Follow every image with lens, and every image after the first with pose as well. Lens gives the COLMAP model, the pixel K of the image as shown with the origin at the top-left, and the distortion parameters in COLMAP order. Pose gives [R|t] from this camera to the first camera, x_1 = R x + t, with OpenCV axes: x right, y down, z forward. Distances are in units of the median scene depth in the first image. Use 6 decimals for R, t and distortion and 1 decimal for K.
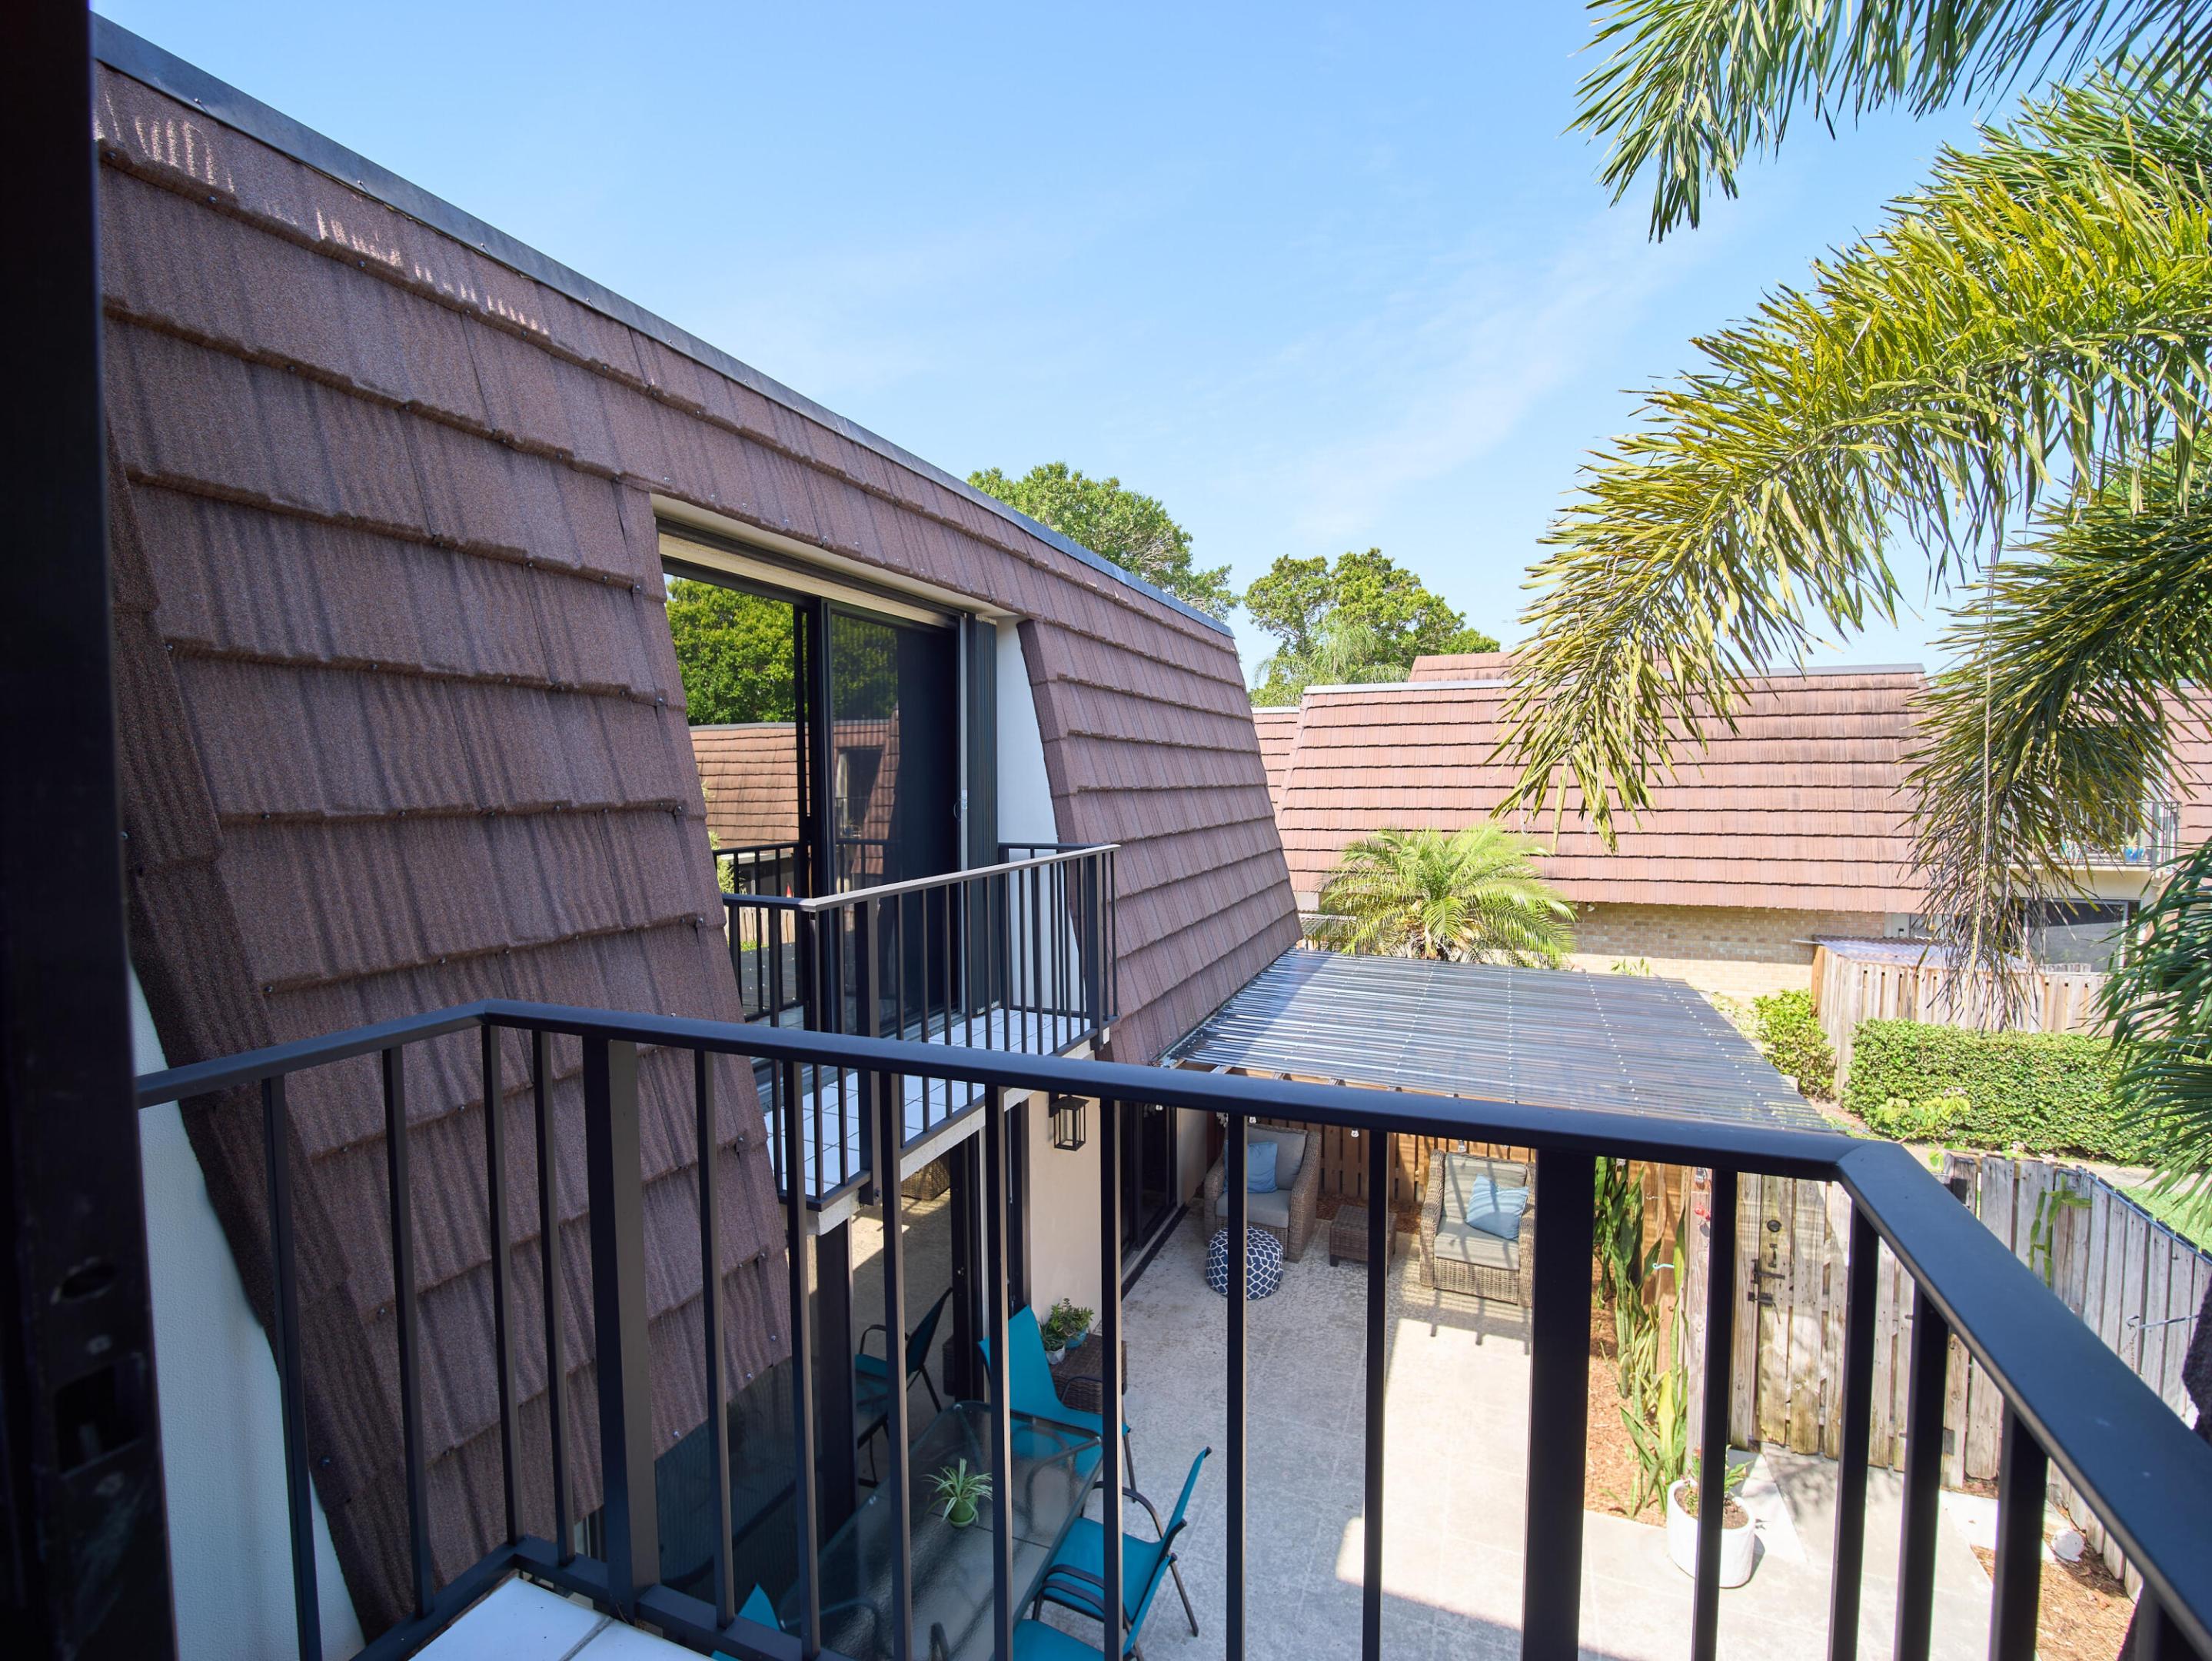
lens RADIAL K [[987.8, 0, 1099.0], [0, 987.8, 817.3], [0, 0, 1]] dist [-0.002677, -0.000493]
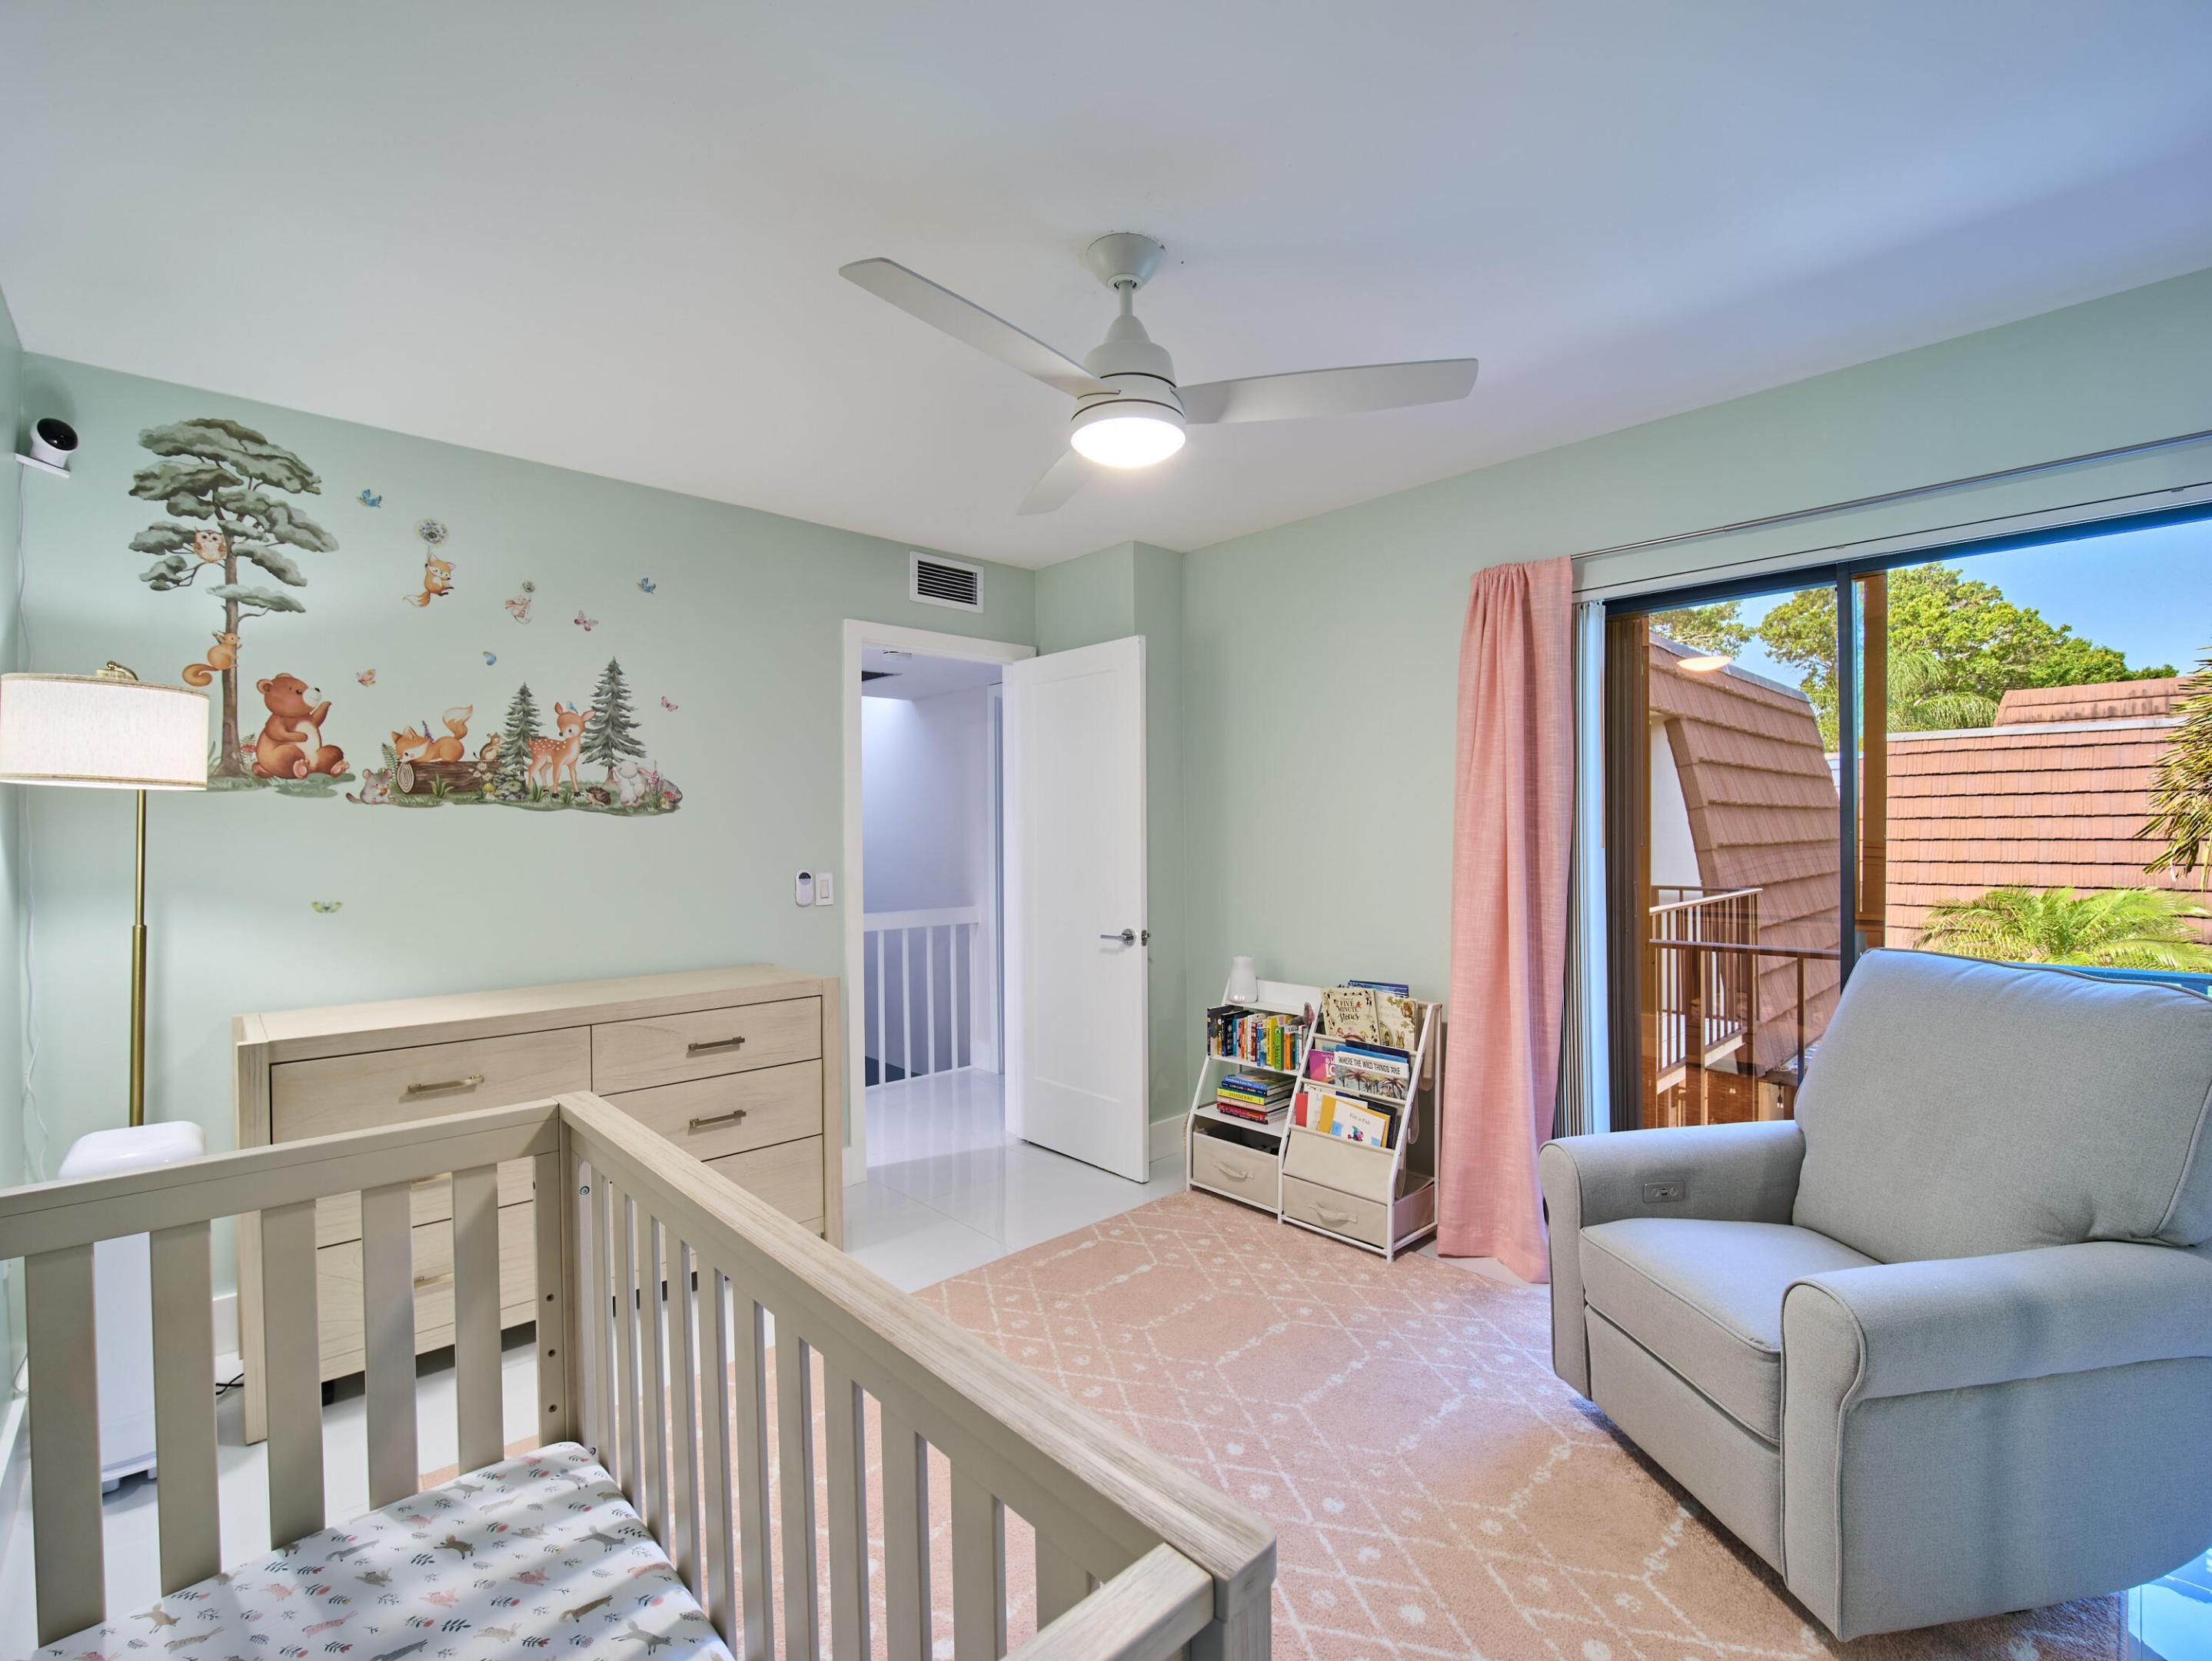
lens RADIAL K [[987.8, 0, 1099.0], [0, 987.8, 817.3], [0, 0, 1]] dist [-0.002677, -0.000493]
pose [[0.912553, 0.003967, -0.408940, -0.146781], [-0.020770, 0.999112, -0.036656, -0.000577], [0.408432, 0.041945, 0.911825, -0.328134]]
